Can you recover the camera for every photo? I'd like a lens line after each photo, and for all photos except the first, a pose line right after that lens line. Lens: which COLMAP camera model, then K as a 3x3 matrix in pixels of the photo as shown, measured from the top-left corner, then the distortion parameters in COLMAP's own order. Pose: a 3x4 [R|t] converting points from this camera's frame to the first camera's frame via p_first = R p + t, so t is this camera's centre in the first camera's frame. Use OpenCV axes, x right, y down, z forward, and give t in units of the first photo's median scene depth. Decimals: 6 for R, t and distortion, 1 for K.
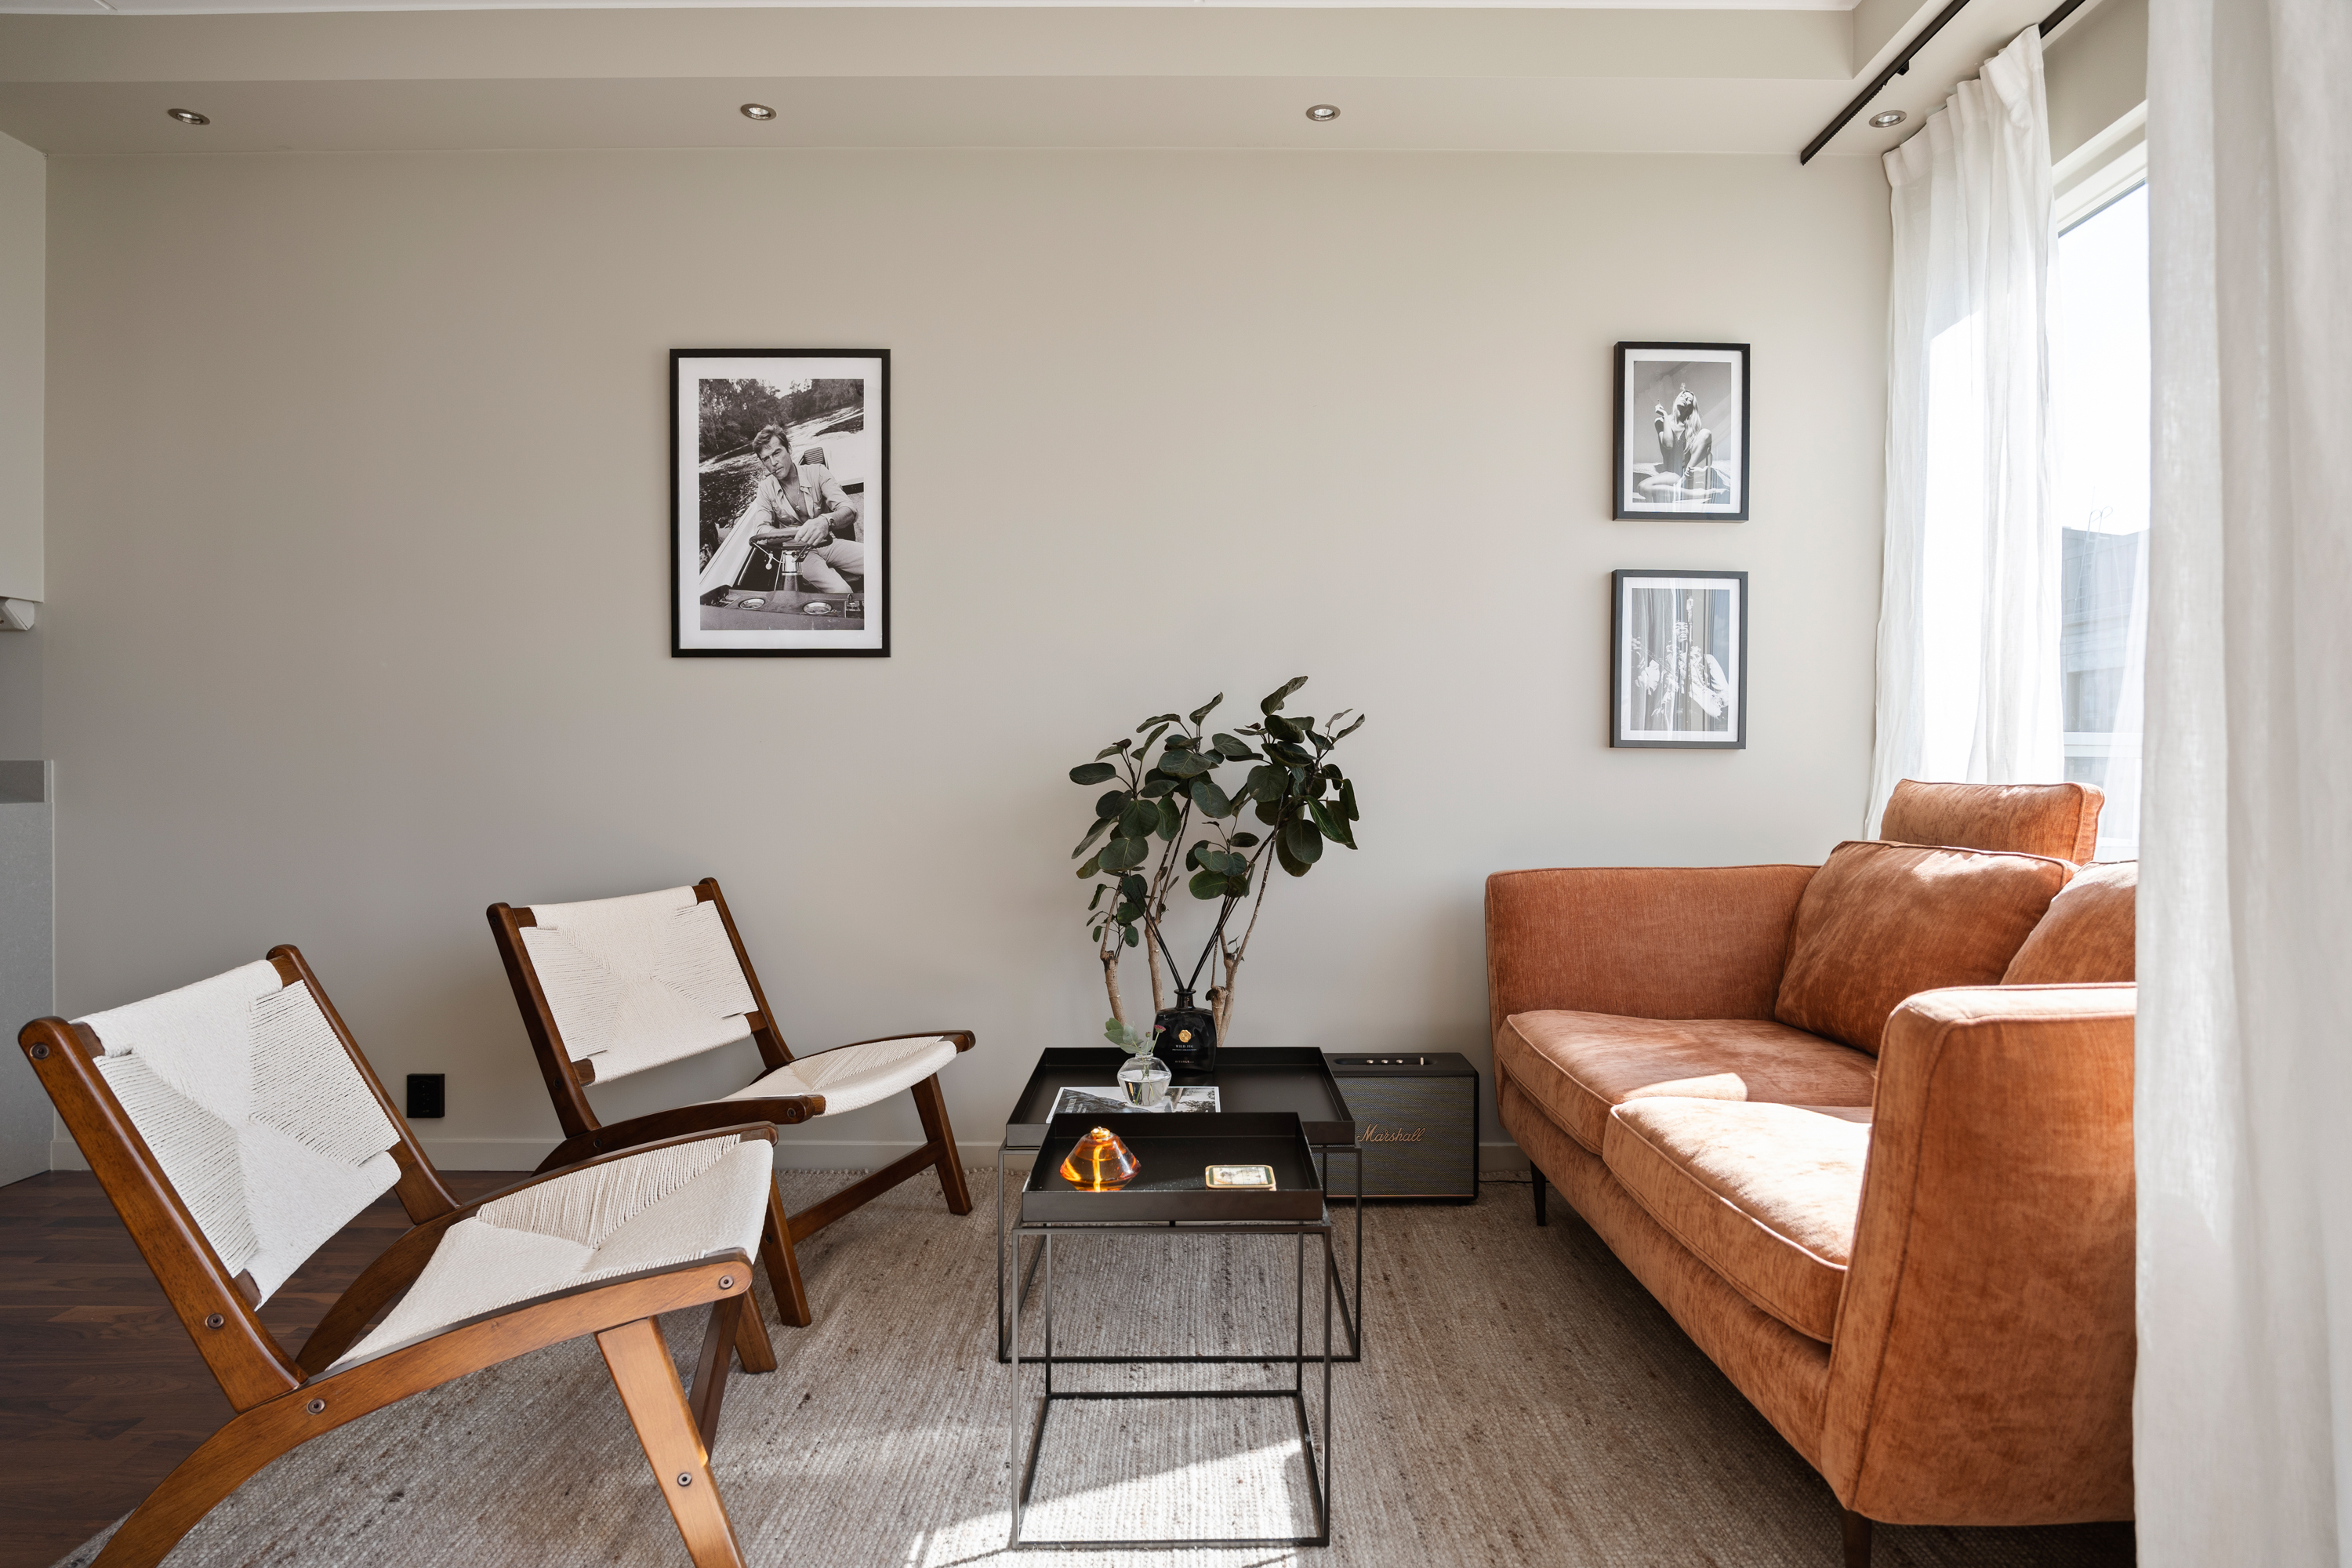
lens RADIAL K [[1275.3, 0, 1174.9], [0, 1275.3, 777.0], [0, 0, 1]] dist [-0.040303, 0.018211]
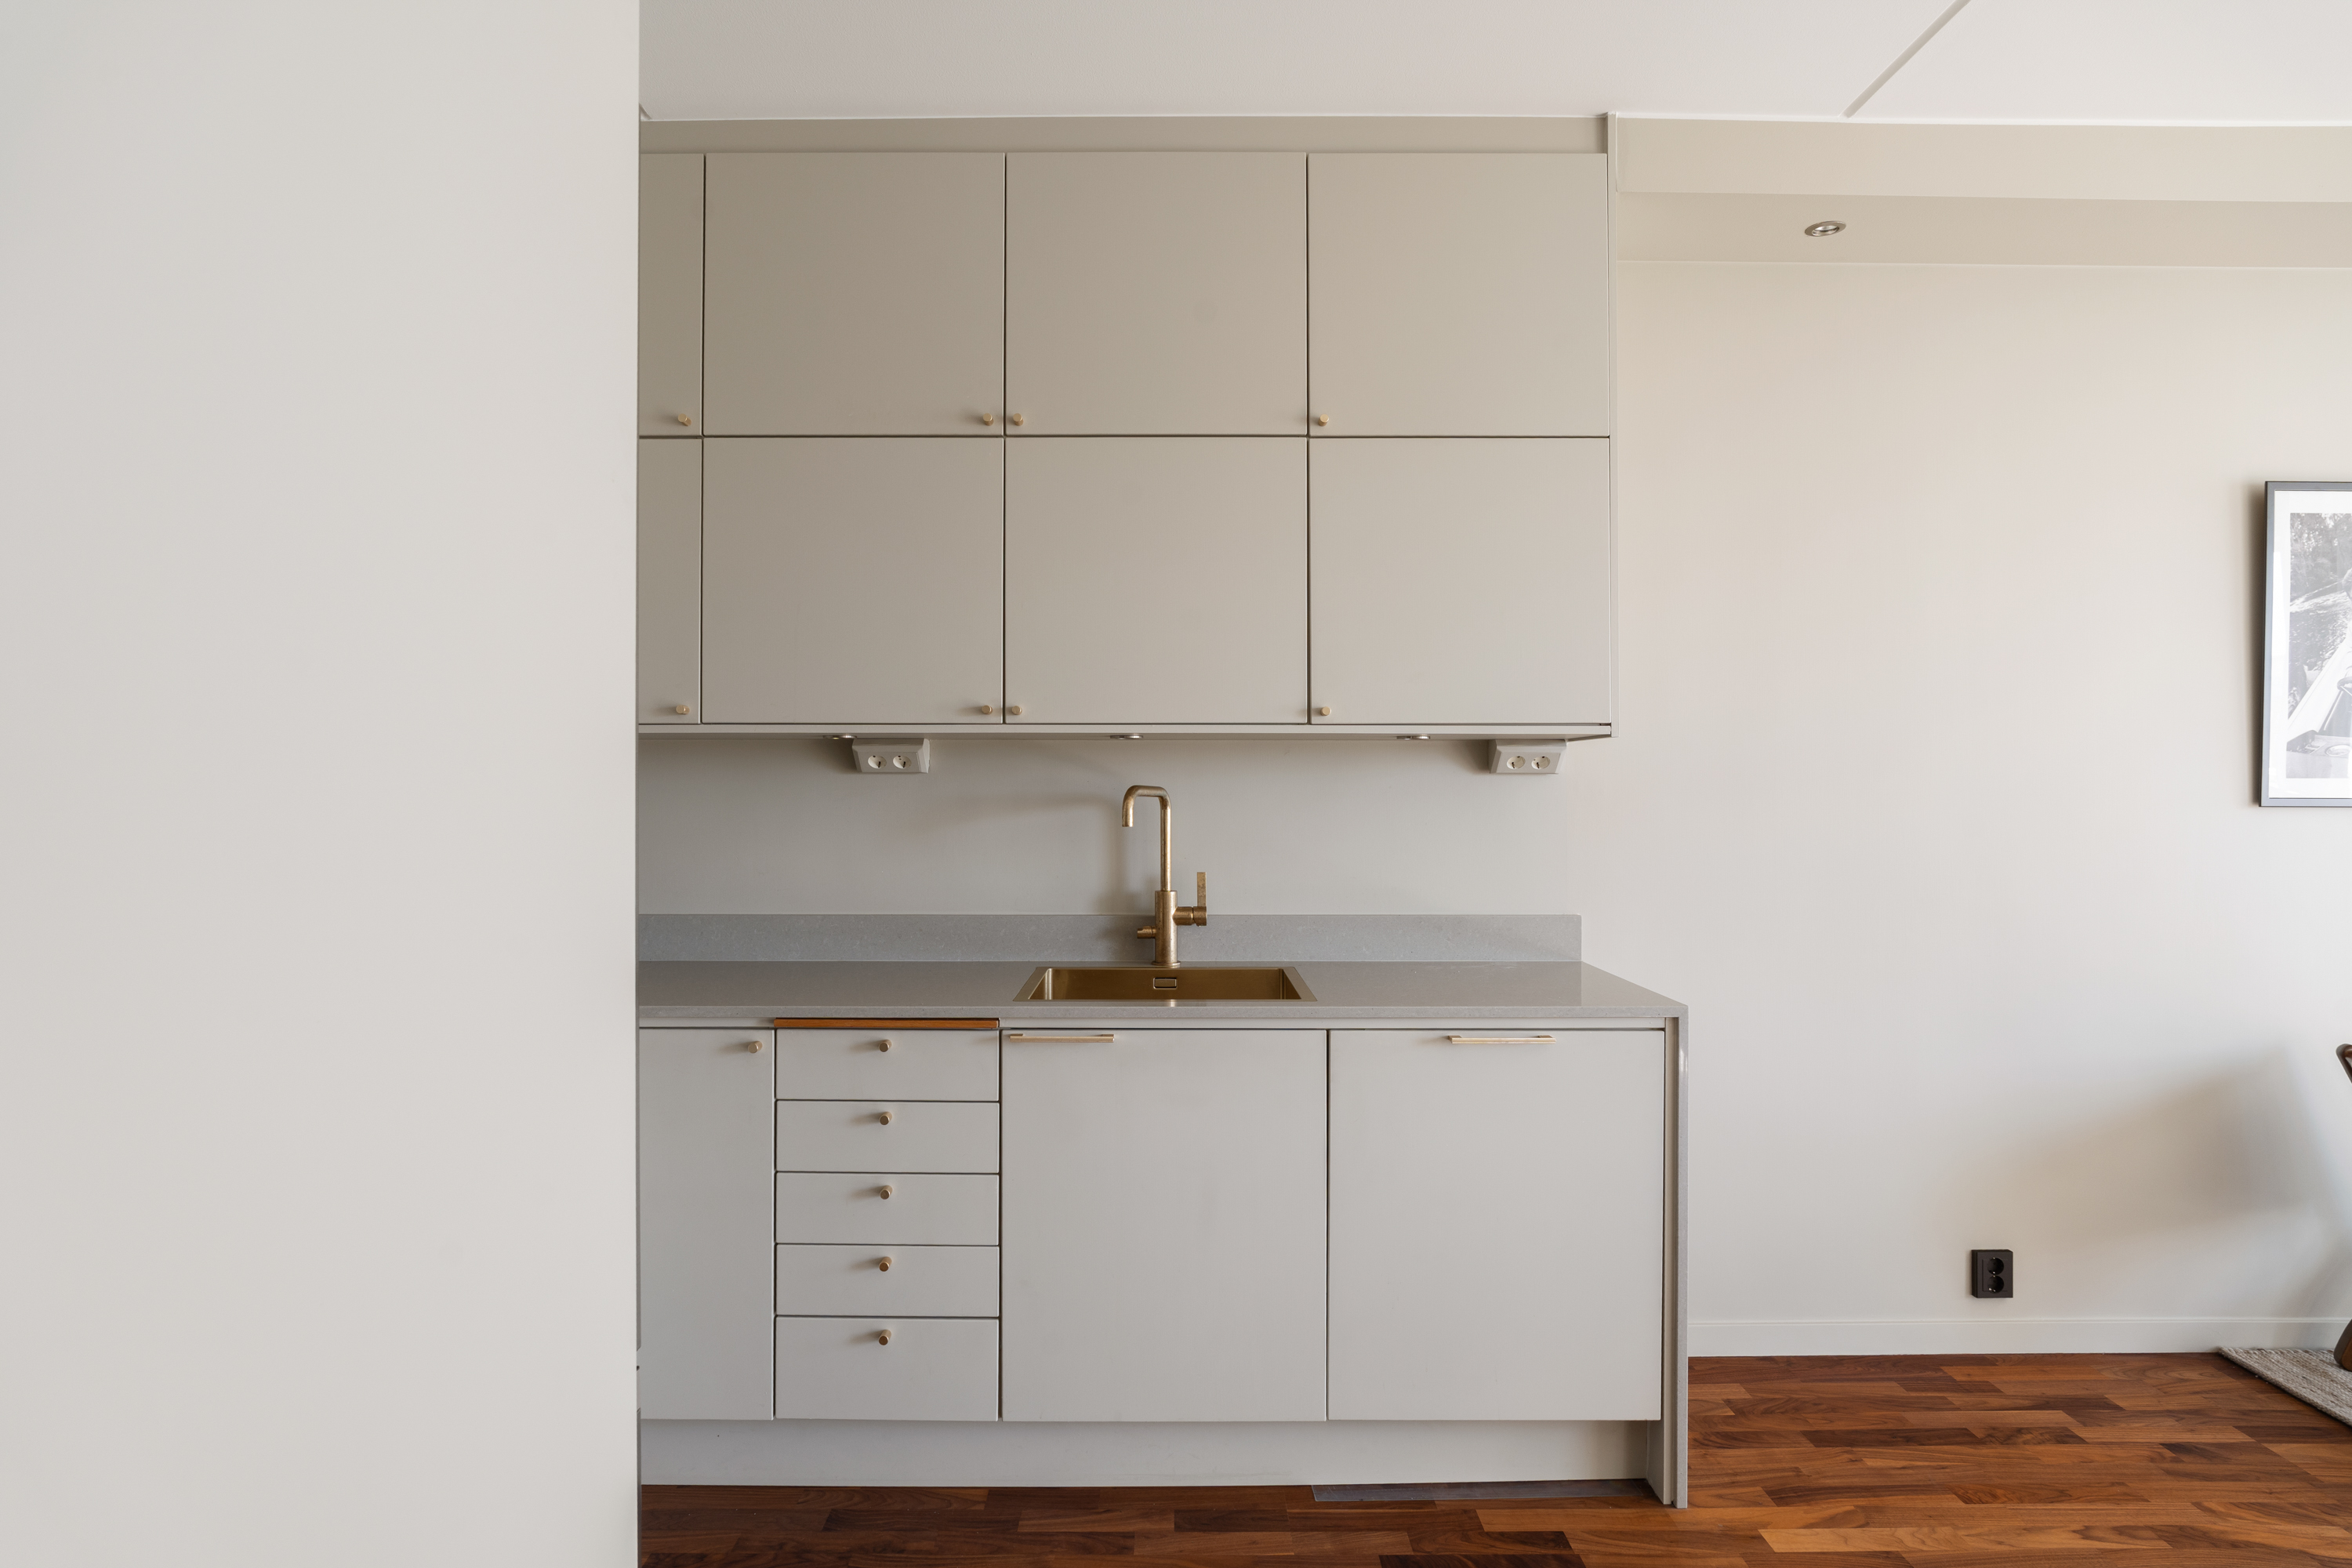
lens RADIAL K [[1275.3, 0, 1174.9], [0, 1275.3, 777.0], [0, 0, 1]] dist [-0.040303, 0.018211]
pose [[0.999985, 0.001408, -0.005374, -1.203499], [-0.001485, 0.999896, -0.014365, -0.102315], [0.005353, 0.014373, 0.999882, 0.063355]]
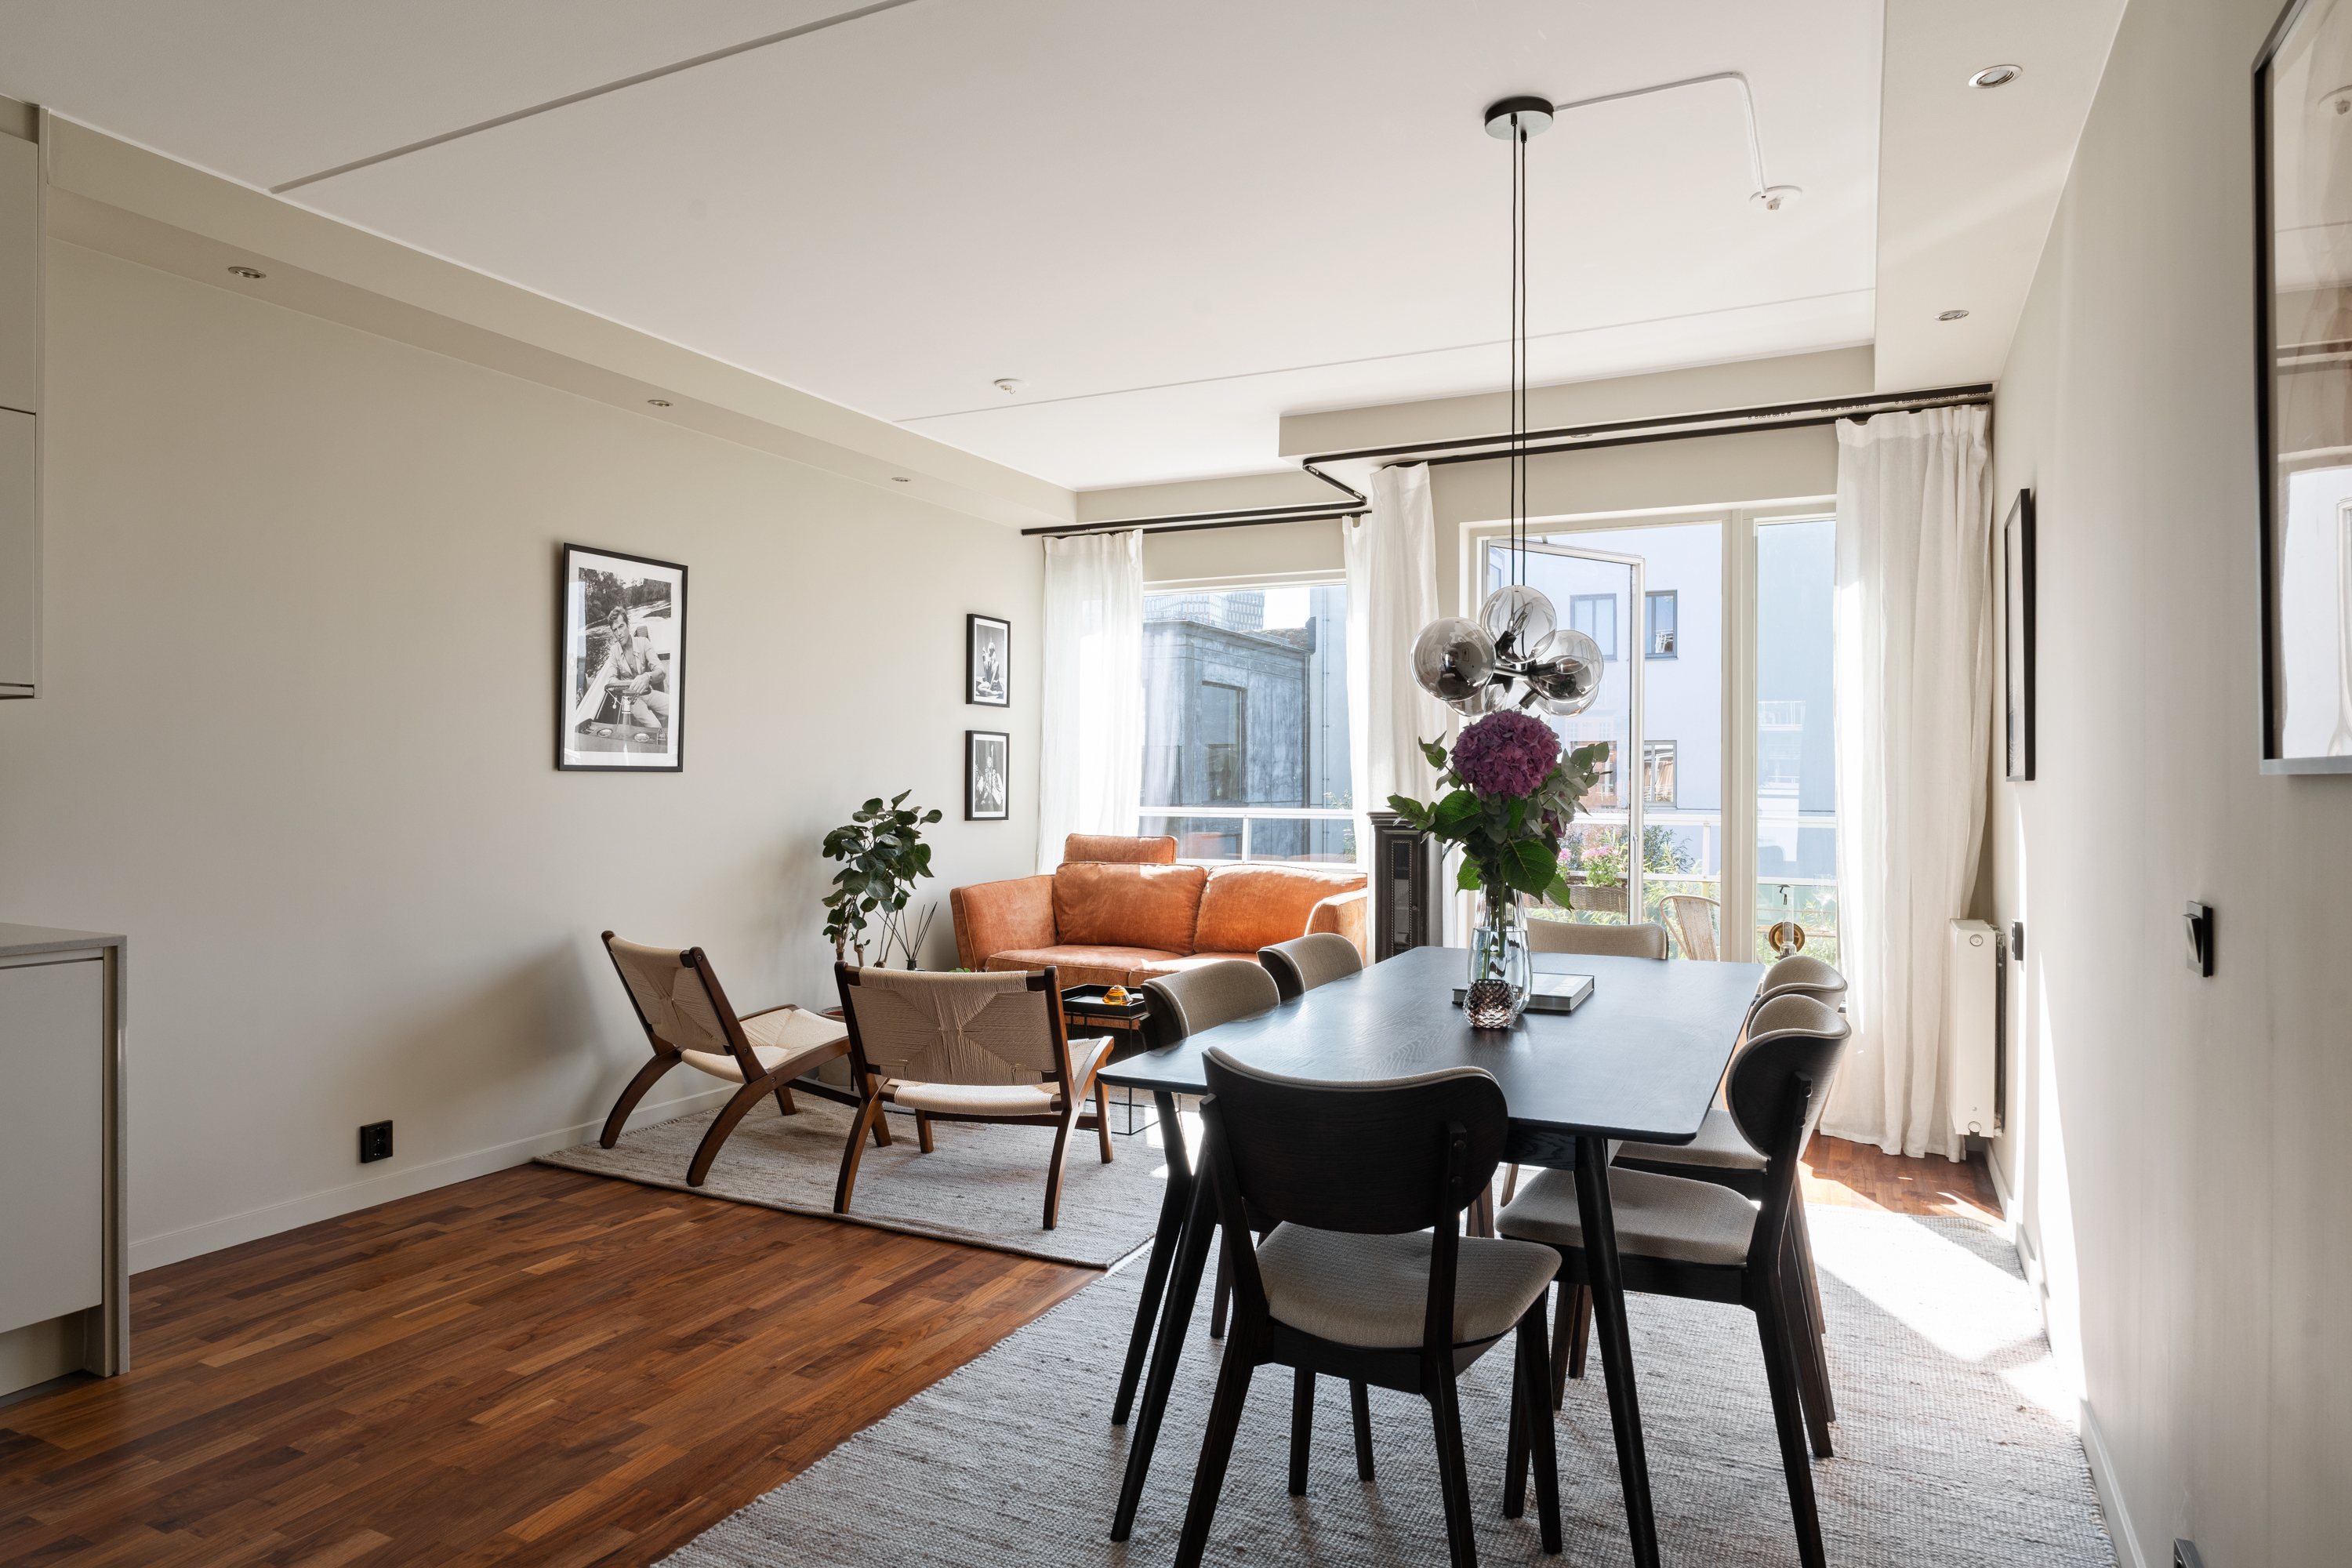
lens RADIAL K [[1392.8, 0, 1178.4], [0, 1392.8, 779.3], [0, 0, 1]] dist [-0.018952, 0.000382]
pose [[0.447324, 0.001864, 0.894370, -1.420949], [0.004021, 0.999984, -0.004095, -0.077055], [-0.894363, 0.005428, 0.447309, -0.245258]]
